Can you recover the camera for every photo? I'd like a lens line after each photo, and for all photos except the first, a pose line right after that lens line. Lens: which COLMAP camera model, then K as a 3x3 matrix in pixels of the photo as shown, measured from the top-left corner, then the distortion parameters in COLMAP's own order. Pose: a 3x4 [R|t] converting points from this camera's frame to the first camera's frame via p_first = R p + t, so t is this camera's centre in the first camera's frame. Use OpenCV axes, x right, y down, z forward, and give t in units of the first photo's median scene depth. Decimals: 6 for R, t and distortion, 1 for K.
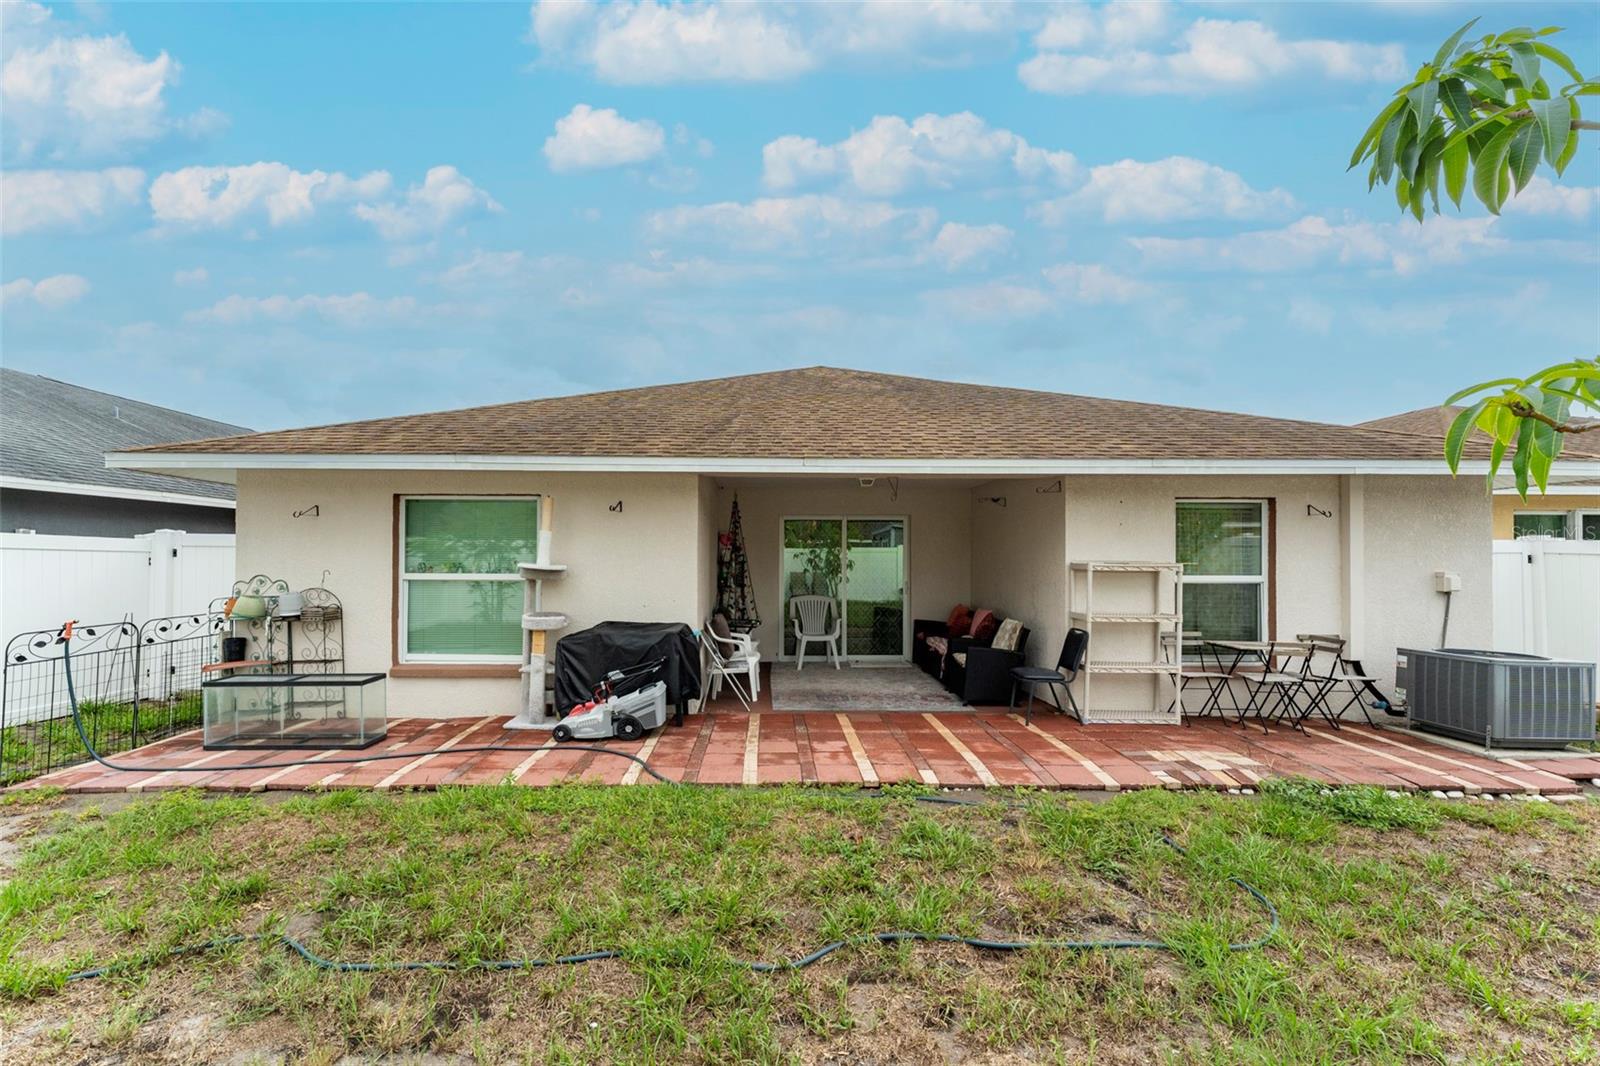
lens RADIAL K [[649.3, 0, 770.8], [0, 649.3, 550.2], [0, 0, 1]] dist [-0.002093, -0.000289]
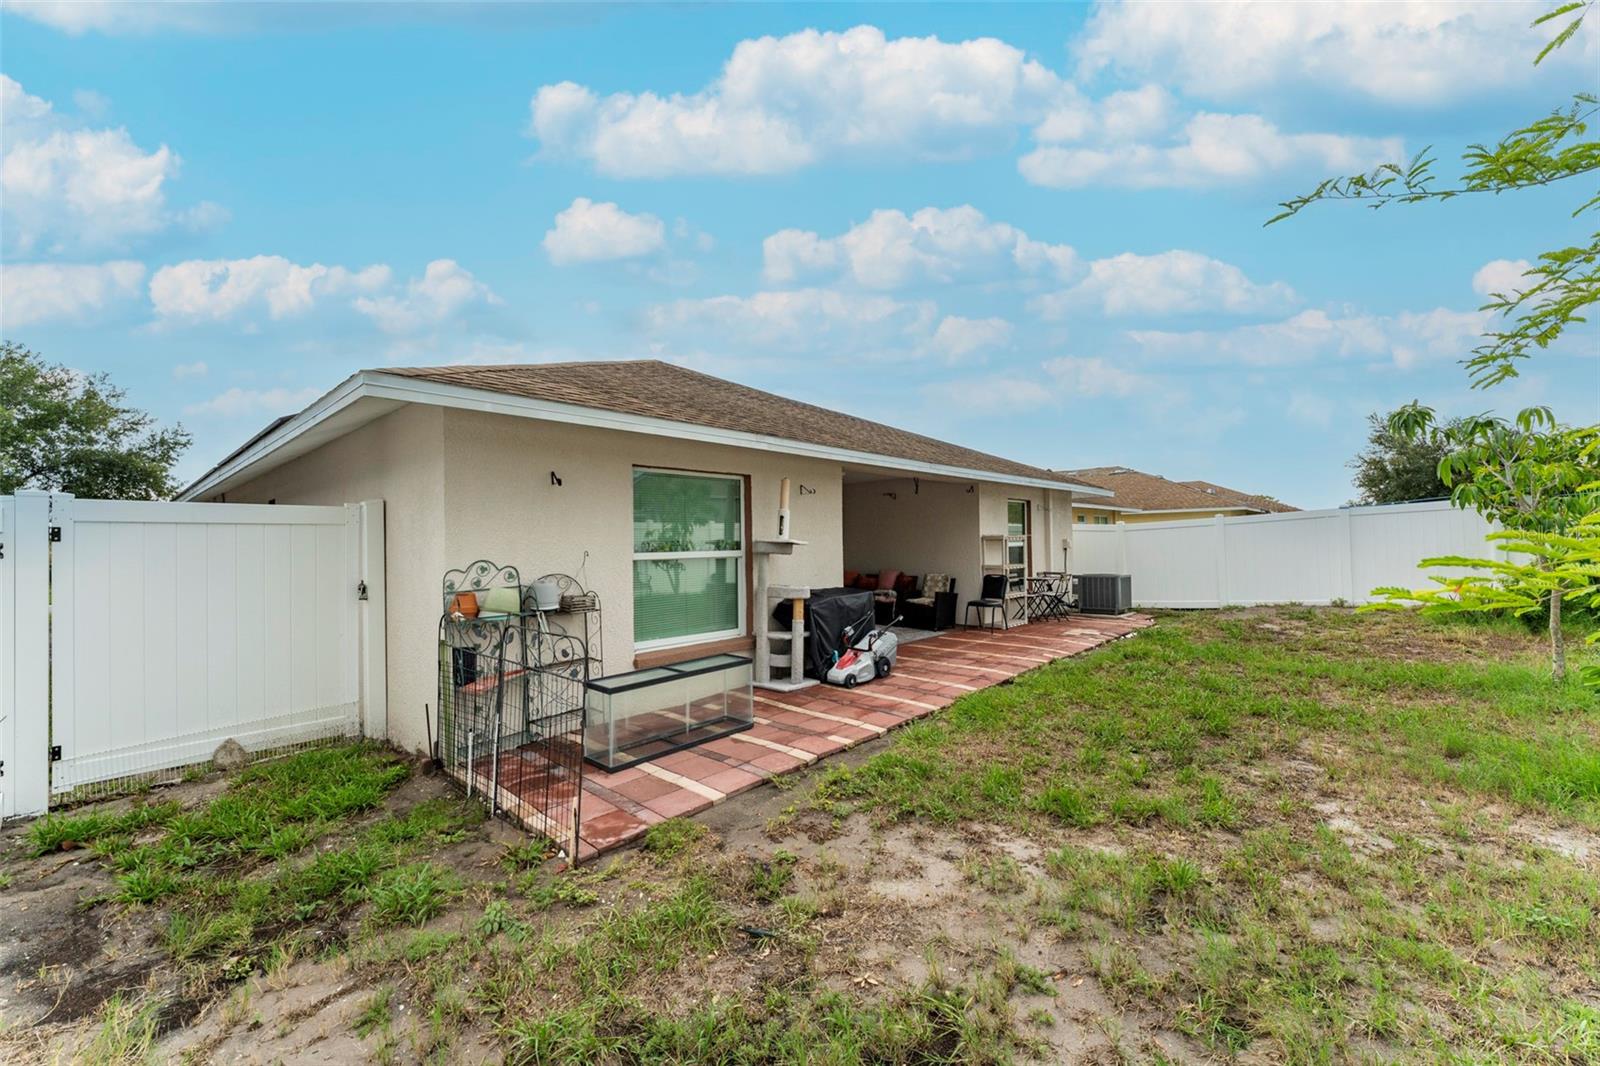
lens RADIAL K [[640.0, 0, 800.0], [0, 640.0, 533.0], [0, 0, 1]] dist [-0.000627, -0.000244]
pose [[0.687203, -0.006150, 0.726440, -1.031528], [0.009486, 0.999955, -0.000509, 0.010834], [-0.726404, 0.007241, 0.687230, 0.226337]]
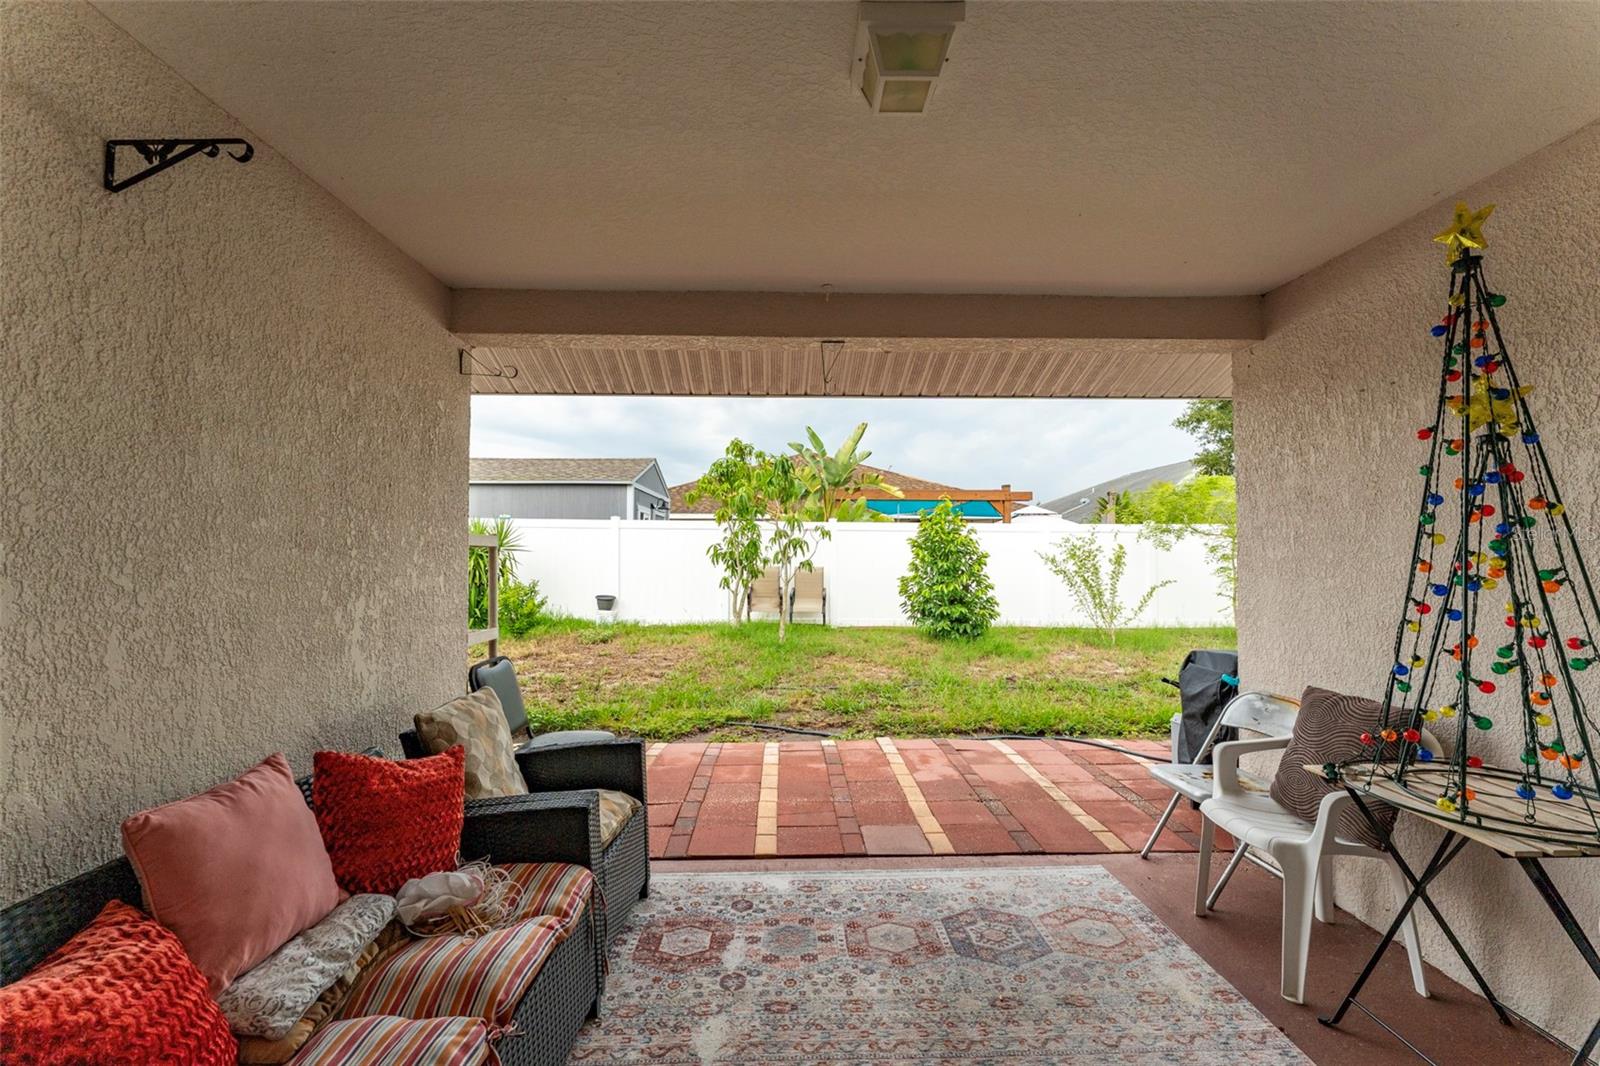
lens RADIAL K [[640.0, 0, 800.0], [0, 640.0, 533.0], [0, 0, 1]] dist [-0.000627, -0.000244]
pose [[-0.999754, -0.004734, -0.021668, 0.225885], [-0.003706, 0.998878, -0.047223, 0.040562], [0.021868, -0.047131, -0.998649, 1.478795]]
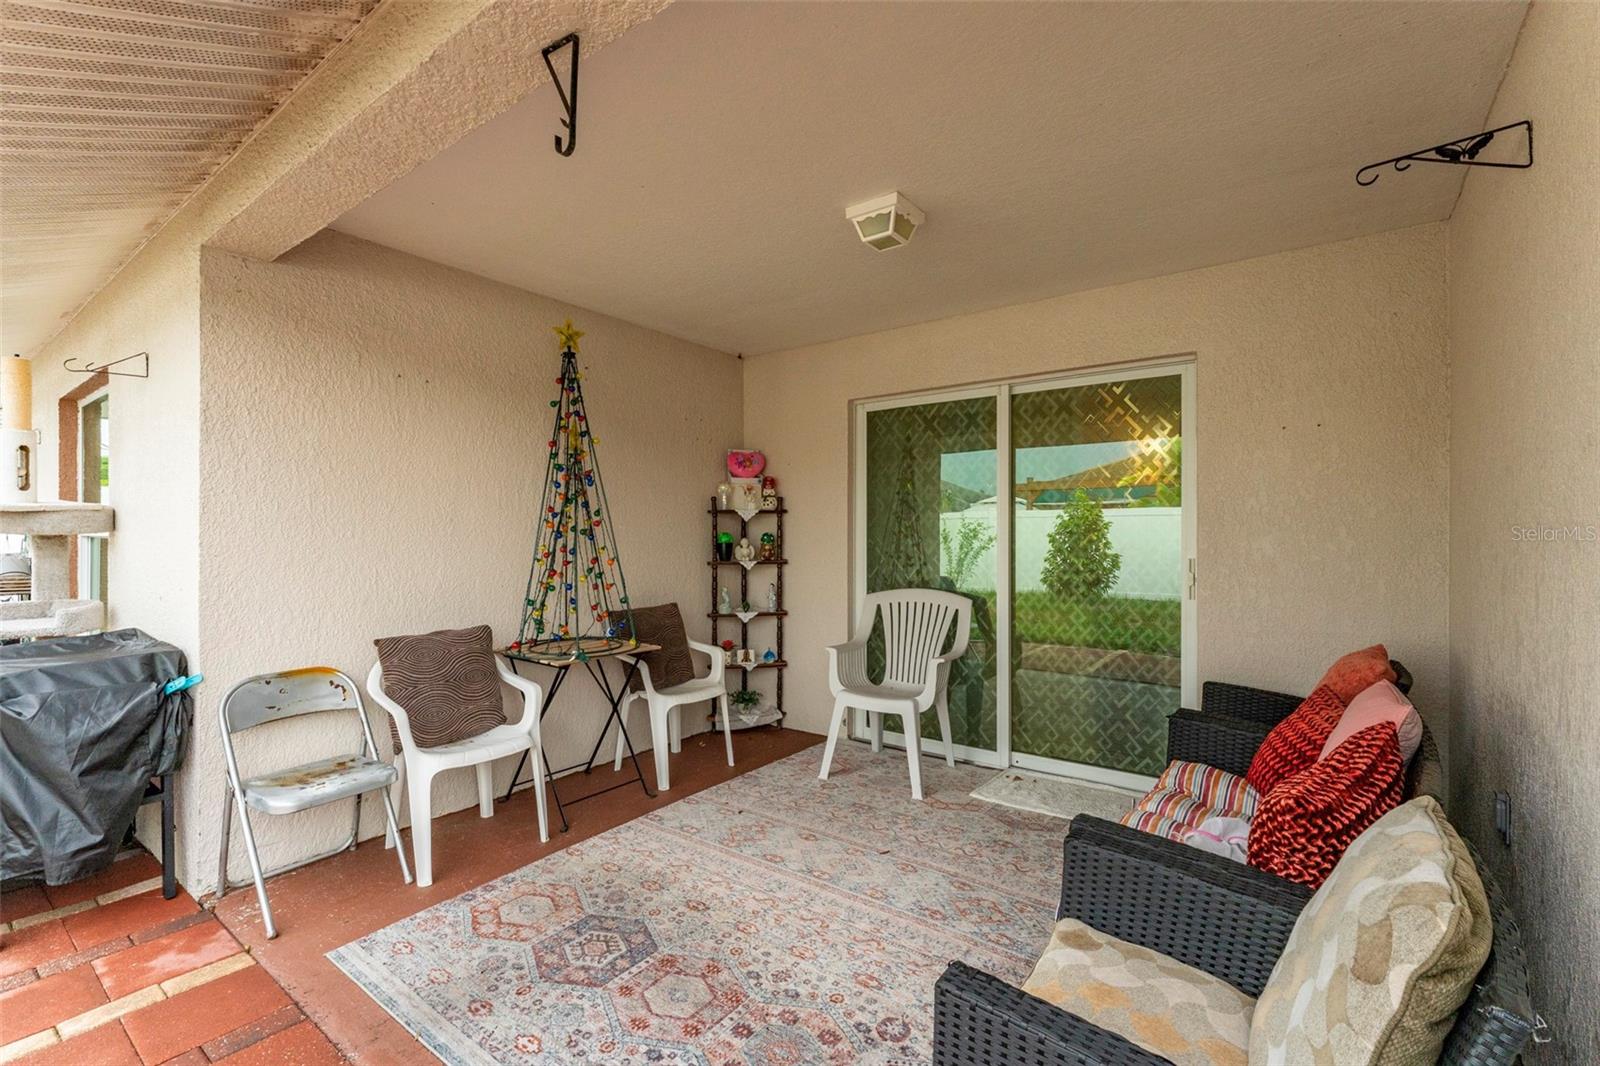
lens RADIAL K [[696.5, 0, 800.0], [0, 696.5, 533.0], [0, 0, 1]] dist [0.001901, 0.000284]
pose [[0.798124, -0.005130, -0.602472, 0.395109], [0.008820, 0.999956, 0.003169, 0.047098], [0.602429, -0.007842, 0.798134, 0.892746]]
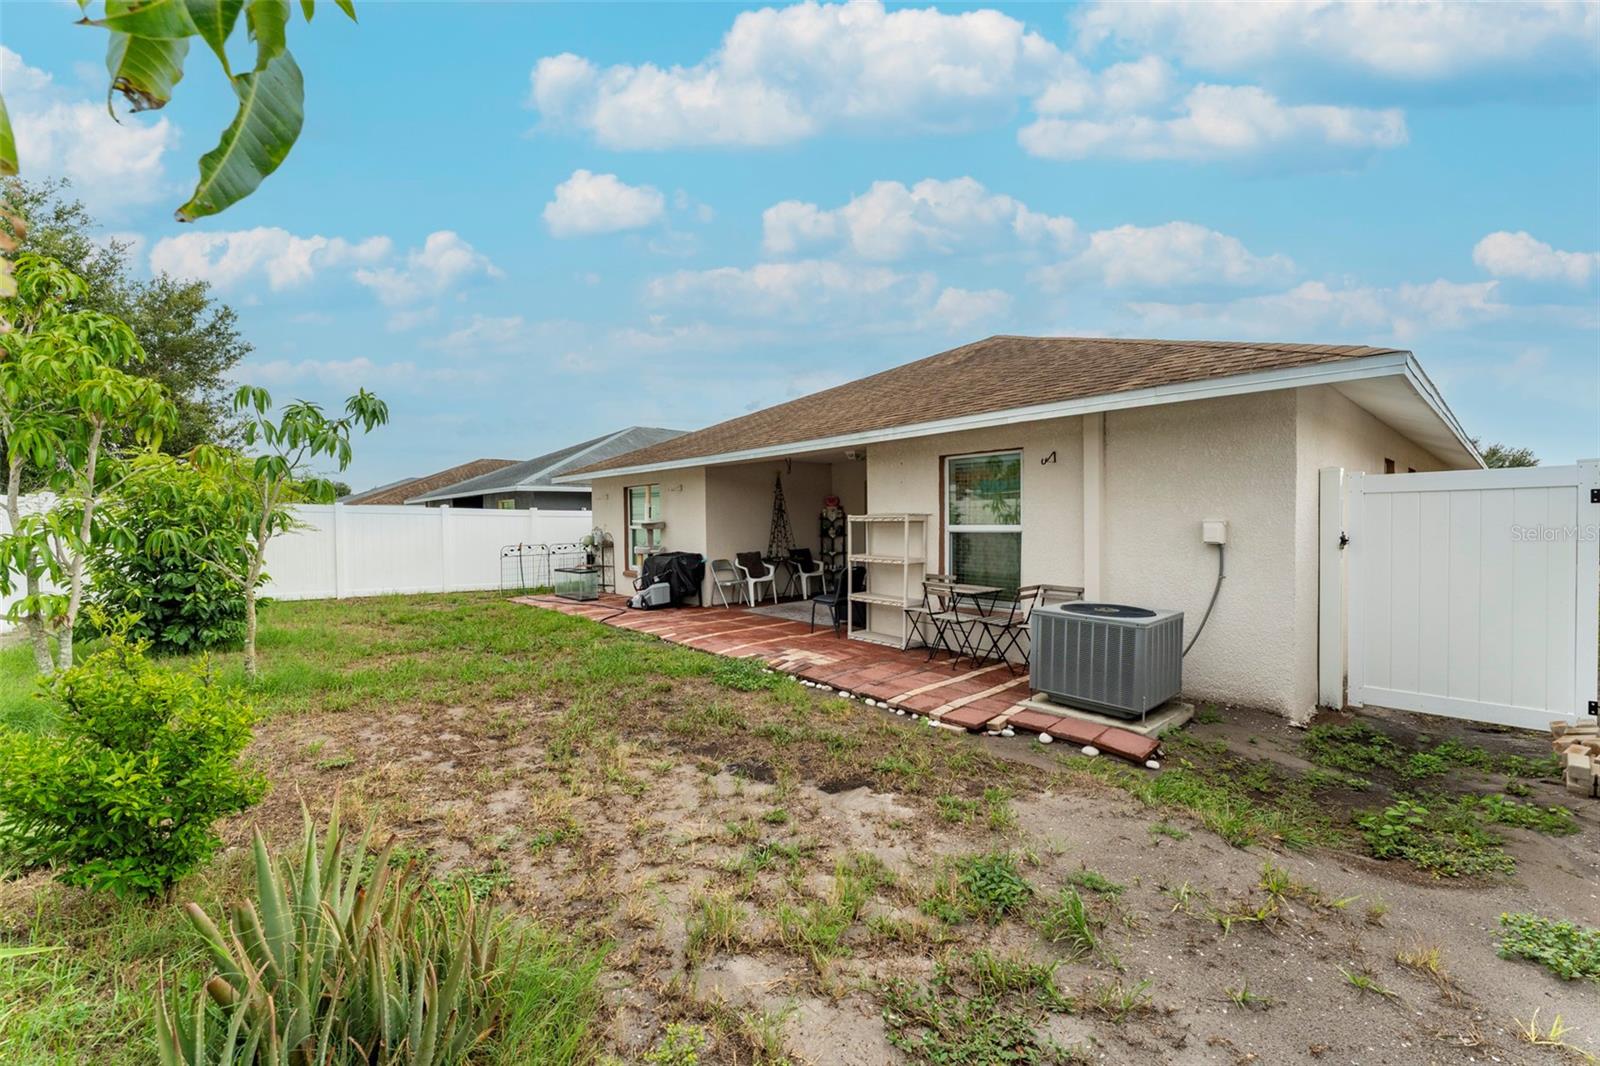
lens RADIAL K [[640.0, 0, 800.0], [0, 640.0, 533.0], [0, 0, 1]] dist [-0.000627, -0.000244]
pose [[0.657695, 0.005257, -0.753266, 1.312991], [0.022317, 0.999401, 0.026461, 0.018169], [0.752953, -0.034214, 0.657184, 0.084872]]
